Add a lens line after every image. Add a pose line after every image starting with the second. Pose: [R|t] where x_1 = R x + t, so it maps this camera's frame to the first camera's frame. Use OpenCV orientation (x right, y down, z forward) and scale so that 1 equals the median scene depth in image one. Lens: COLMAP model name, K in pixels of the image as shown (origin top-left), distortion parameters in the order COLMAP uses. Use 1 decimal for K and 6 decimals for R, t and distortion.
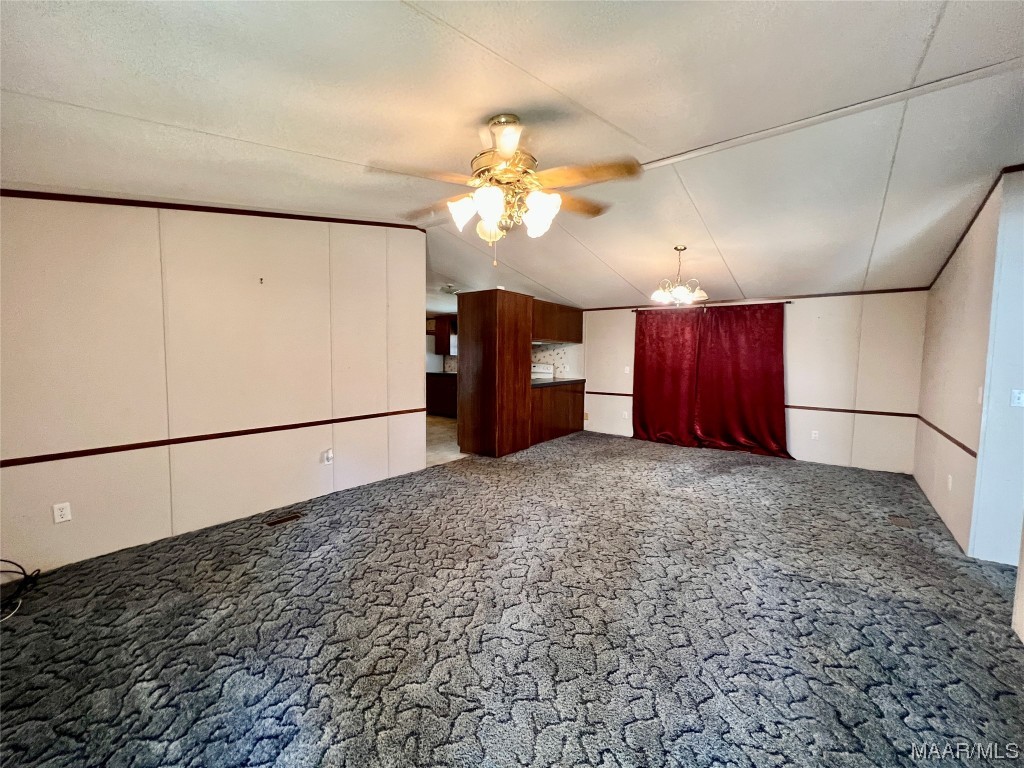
lens RADIAL K [[410.6, 0, 509.8], [0, 410.6, 380.8], [0, 0, 1]] dist [-0.000821, 0.000090]
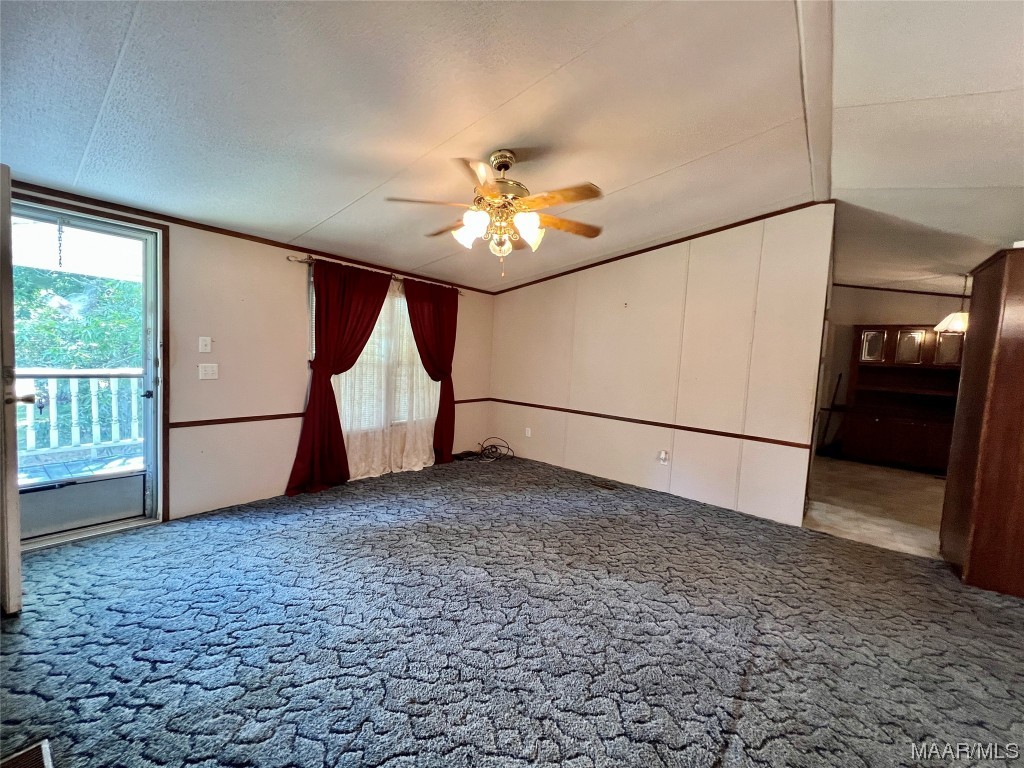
lens RADIAL K [[410.6, 0, 509.8], [0, 410.6, 380.8], [0, 0, 1]] dist [-0.000821, 0.000090]
pose [[0.006018, 0.055390, -0.998447, 0.745209], [-0.123779, 0.990827, 0.054222, -0.029117], [0.992292, 0.123260, 0.012819, 0.659474]]
